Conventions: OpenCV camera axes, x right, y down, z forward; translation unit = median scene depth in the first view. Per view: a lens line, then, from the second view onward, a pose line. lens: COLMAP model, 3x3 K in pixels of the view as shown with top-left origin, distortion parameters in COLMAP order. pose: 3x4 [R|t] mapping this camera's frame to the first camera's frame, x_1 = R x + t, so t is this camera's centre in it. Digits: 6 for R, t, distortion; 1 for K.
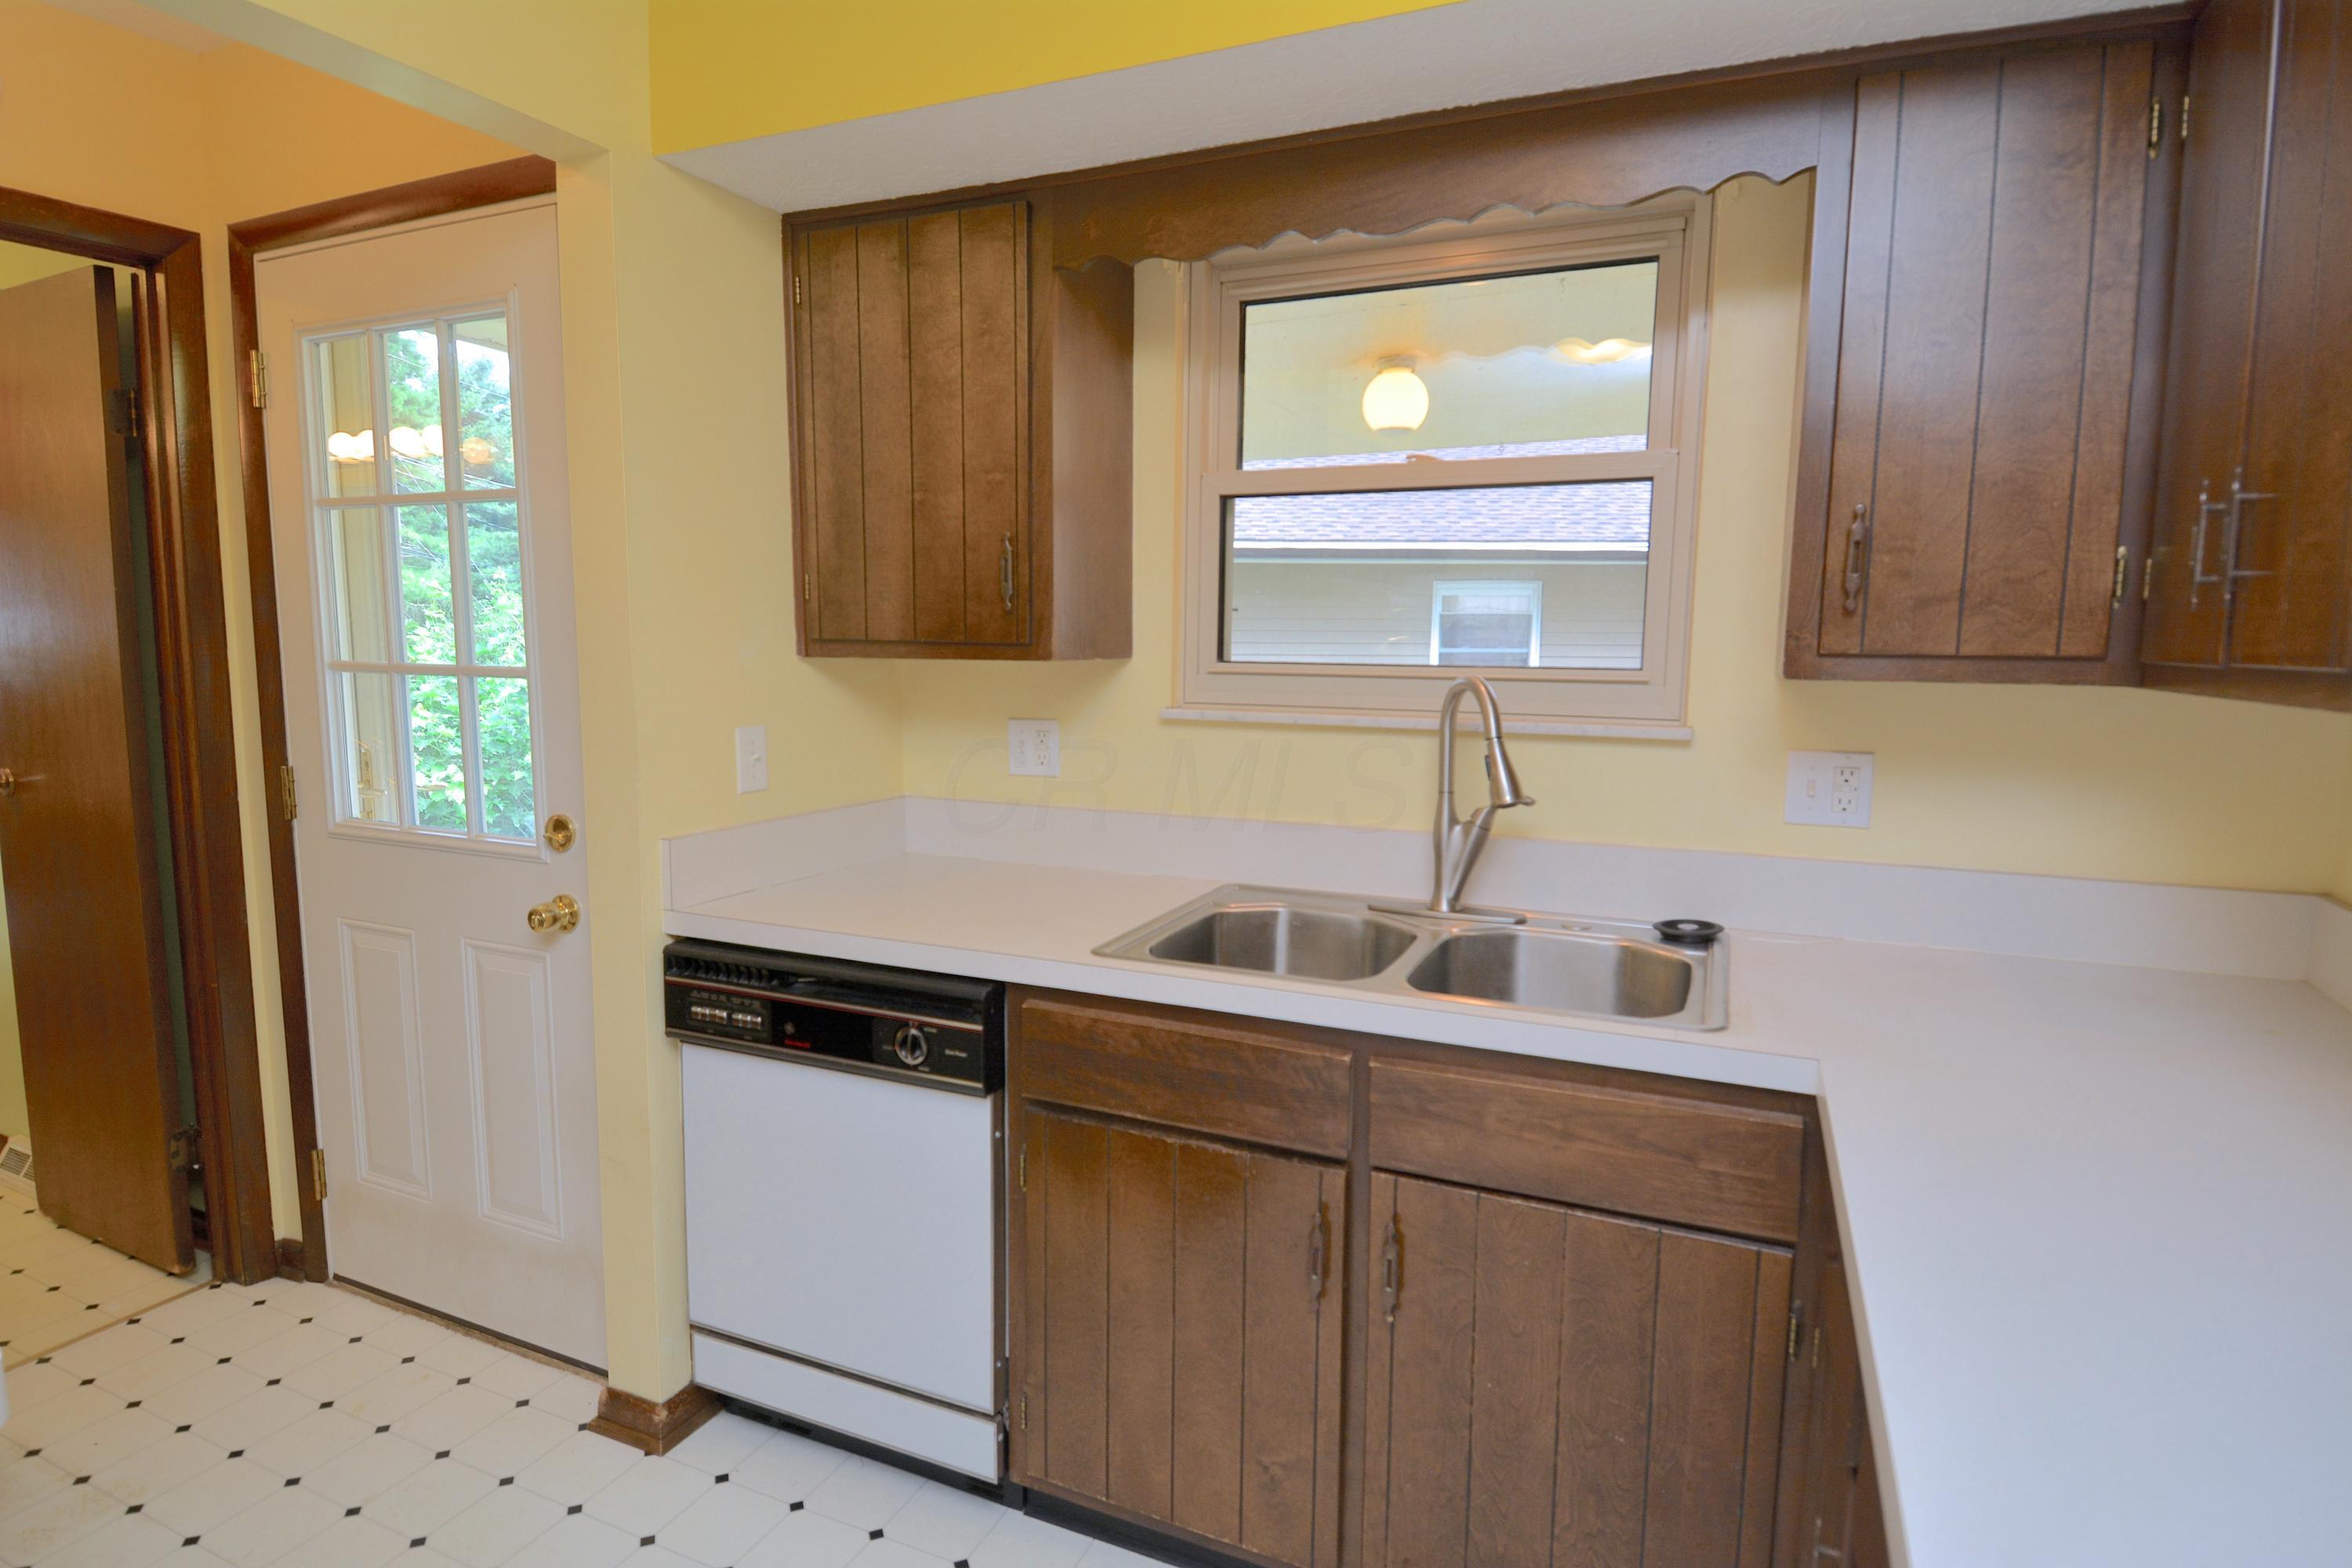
lens RADIAL K [[1244.6, 0, 1157.5], [0, 1244.6, 768.9], [0, 0, 1]] dist [-0.009937, -0.000661]
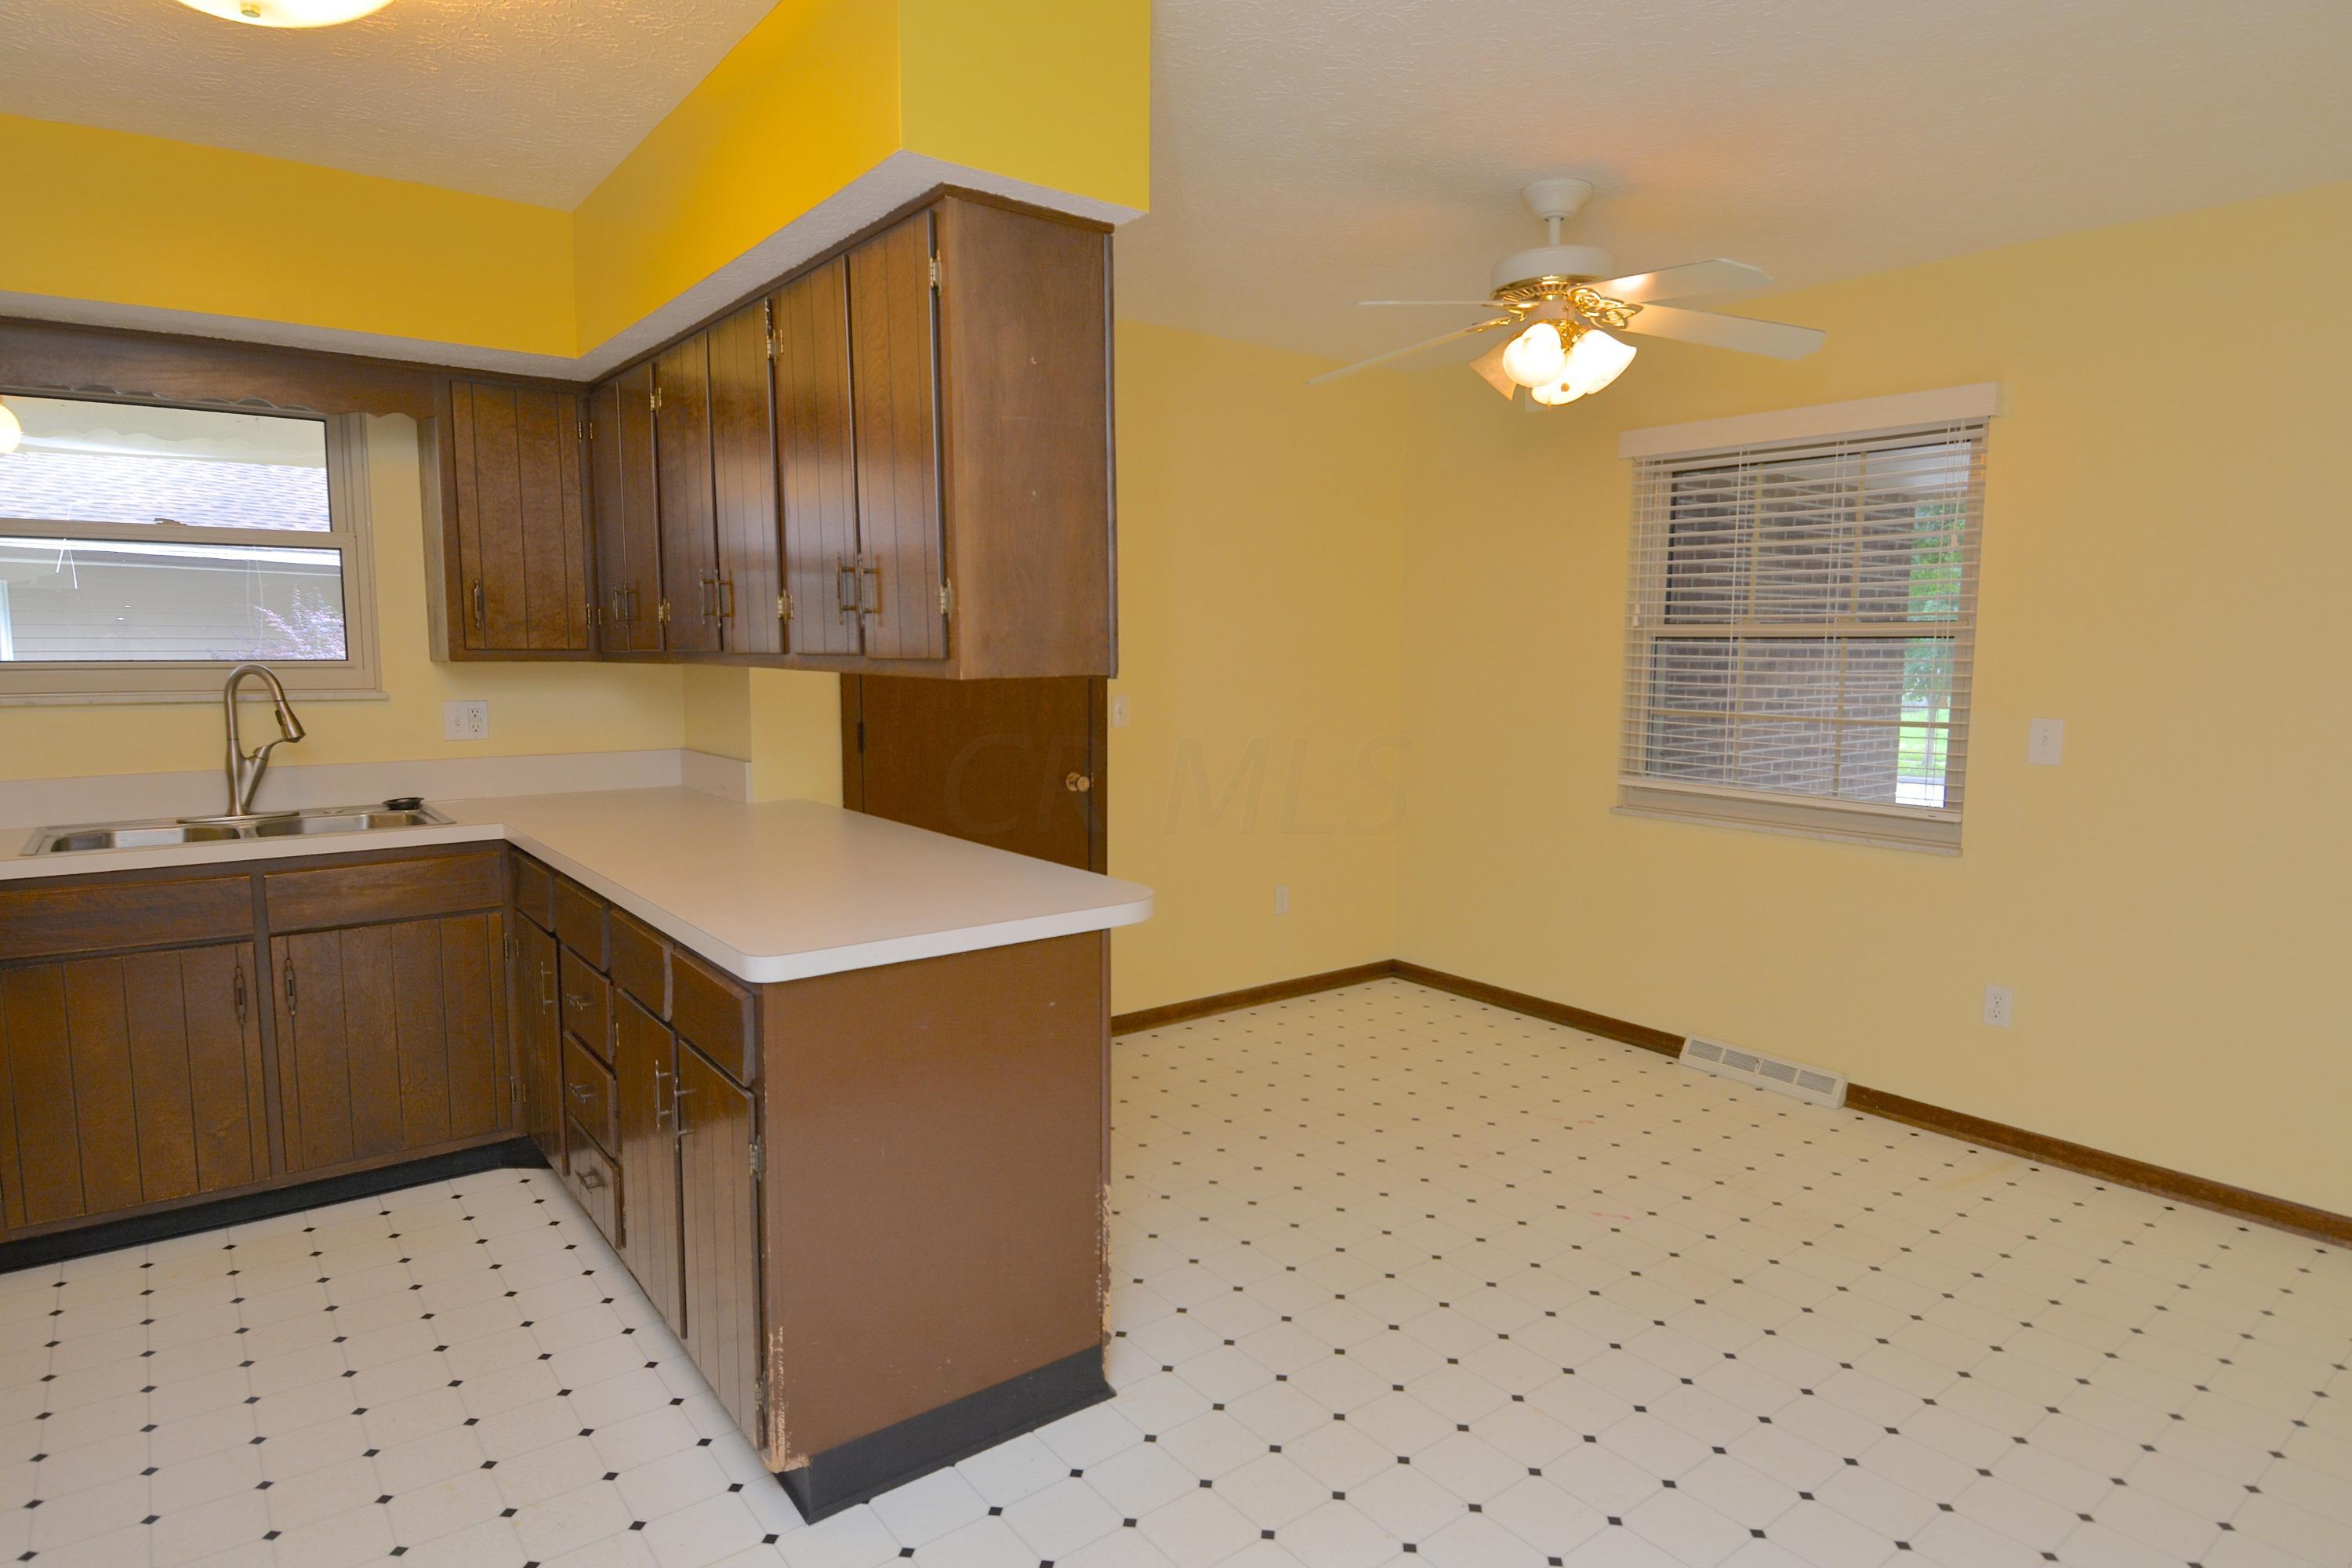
lens RADIAL K [[1244.6, 0, 1166.1], [0, 1244.6, 778.7], [0, 0, 1]] dist [-0.009937, -0.000661]
pose [[0.459386, -0.106004, 0.881889, -0.641909], [0.086978, 0.993450, 0.074105, 0.057398], [-0.883968, 0.042662, 0.465597, -0.815930]]
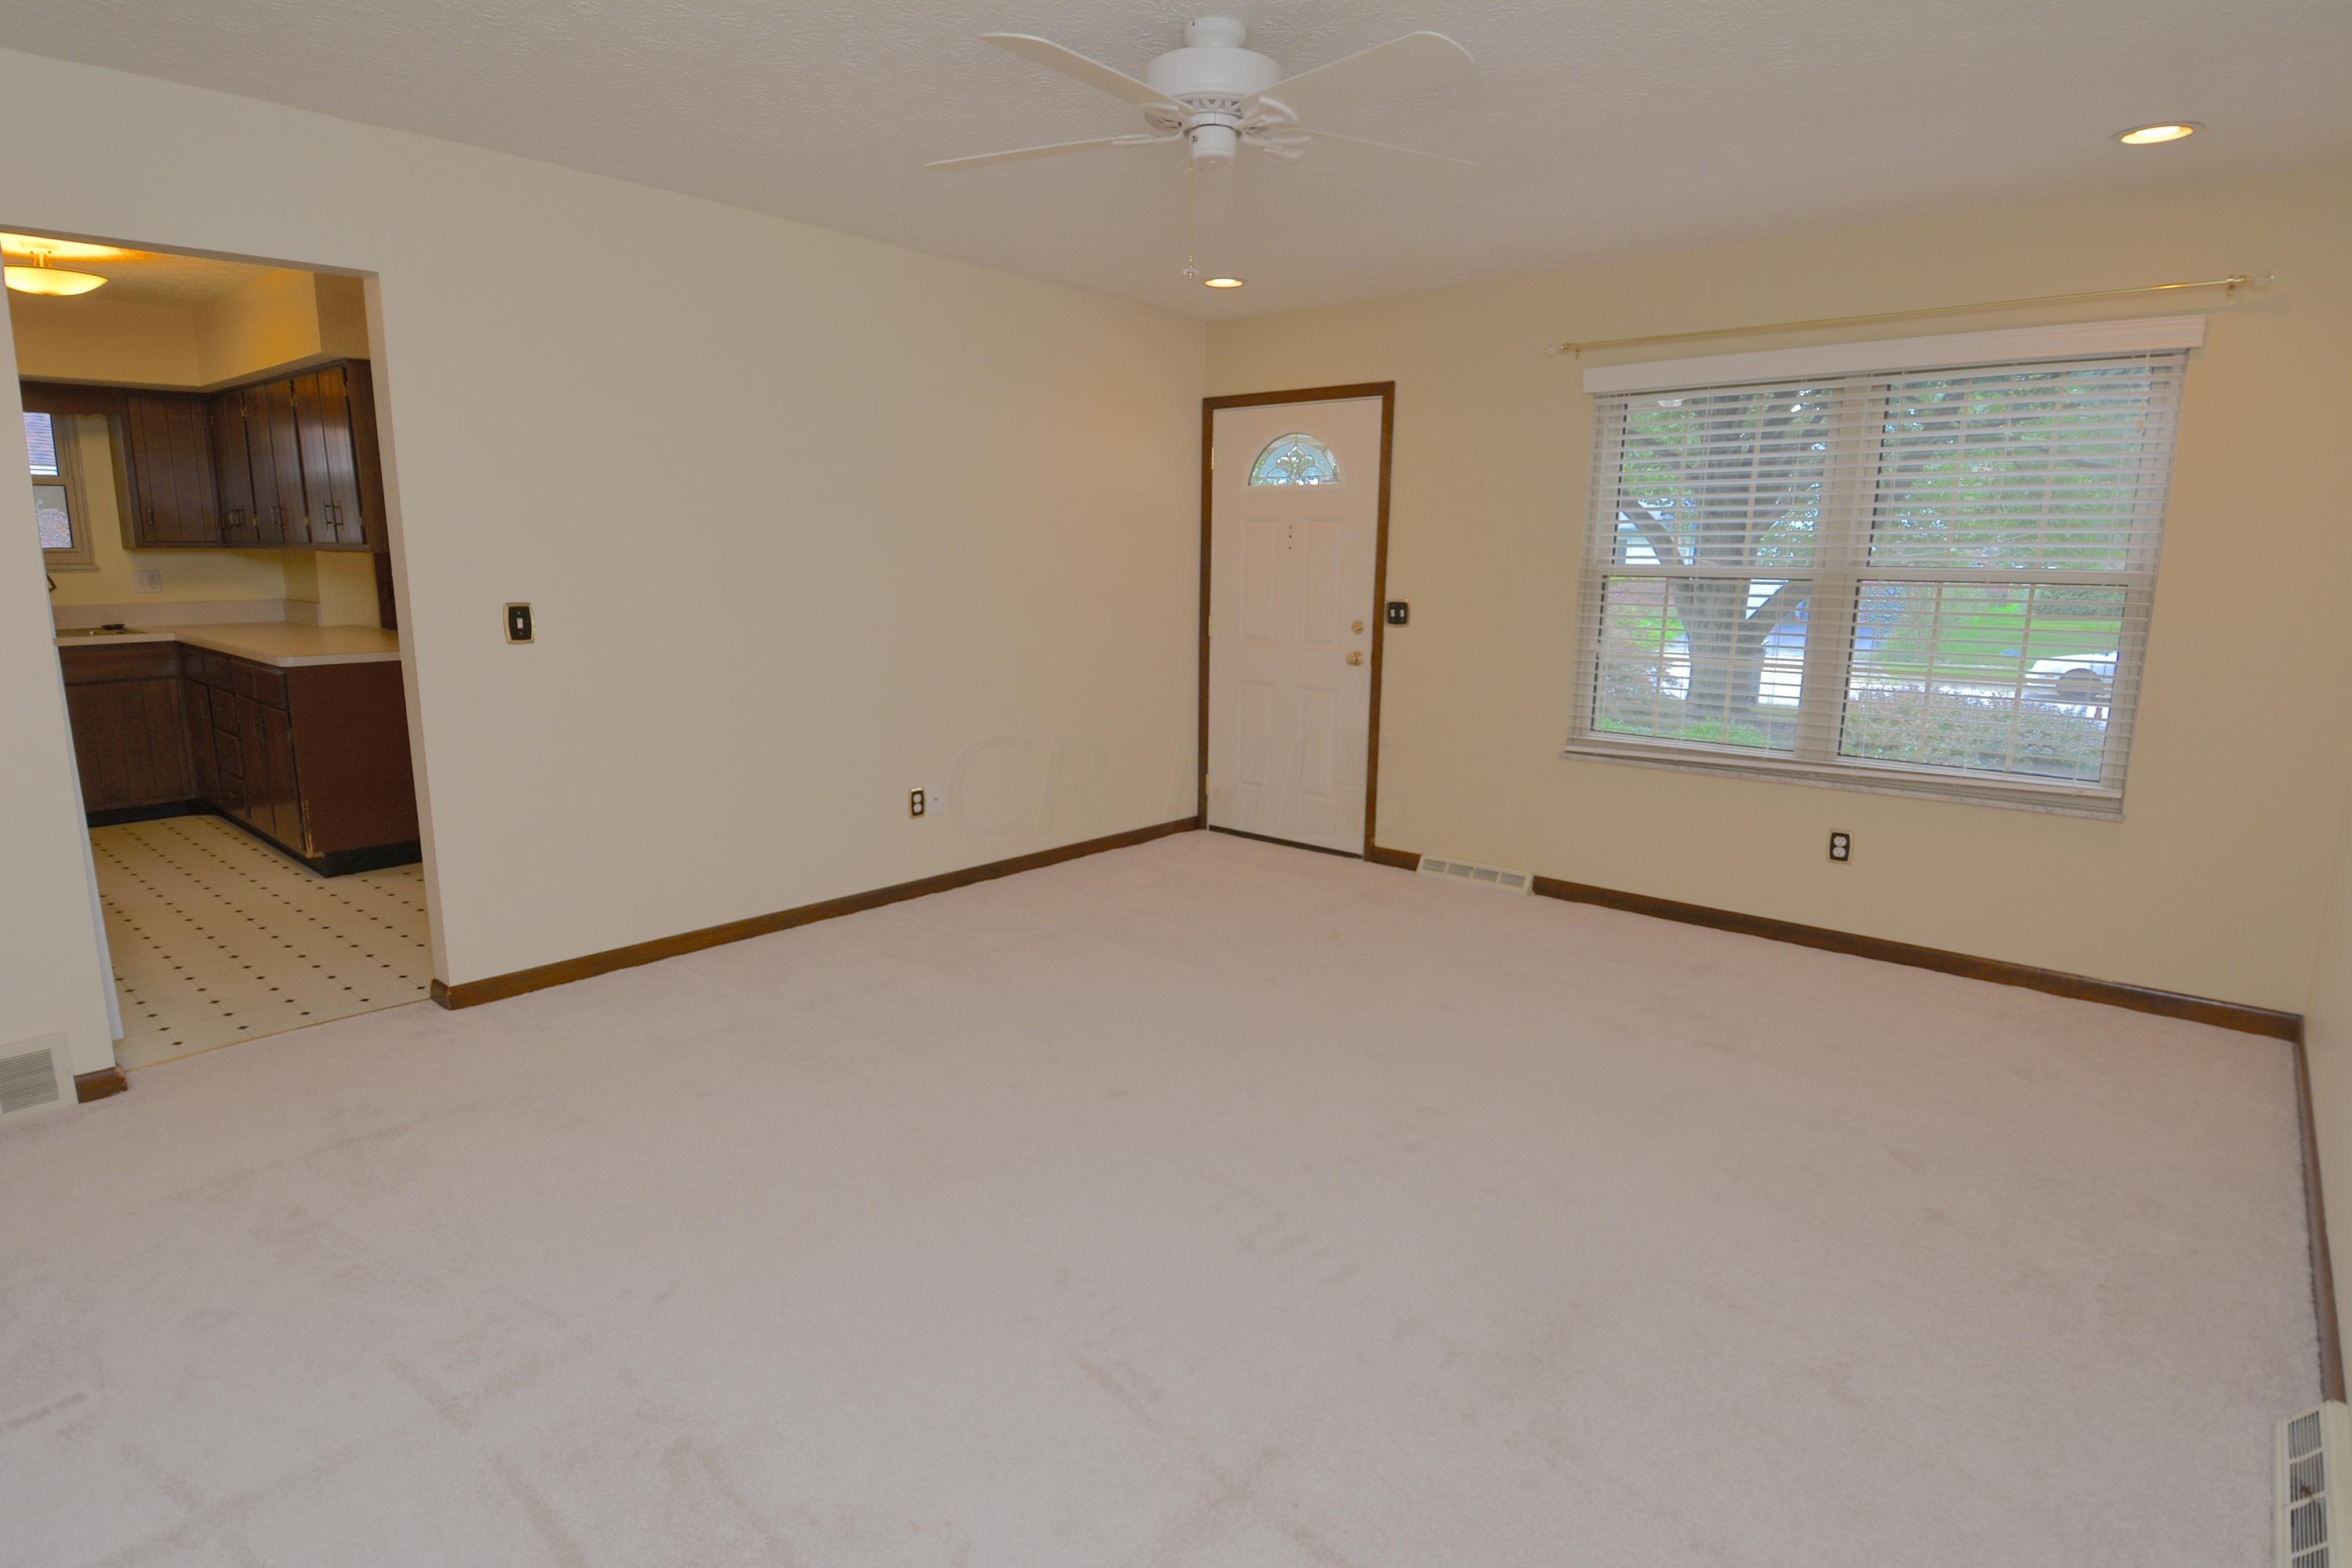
lens RADIAL K [[1244.6, 0, 1175.4], [0, 1244.6, 788.8], [0, 0, 1]] dist [-0.009937, -0.000661]
pose [[0.284275, -0.187148, 0.940300, -1.928641], [0.090657, 0.981616, 0.167963, 0.254814], [-0.954447, 0.037497, 0.296015, -2.648840]]
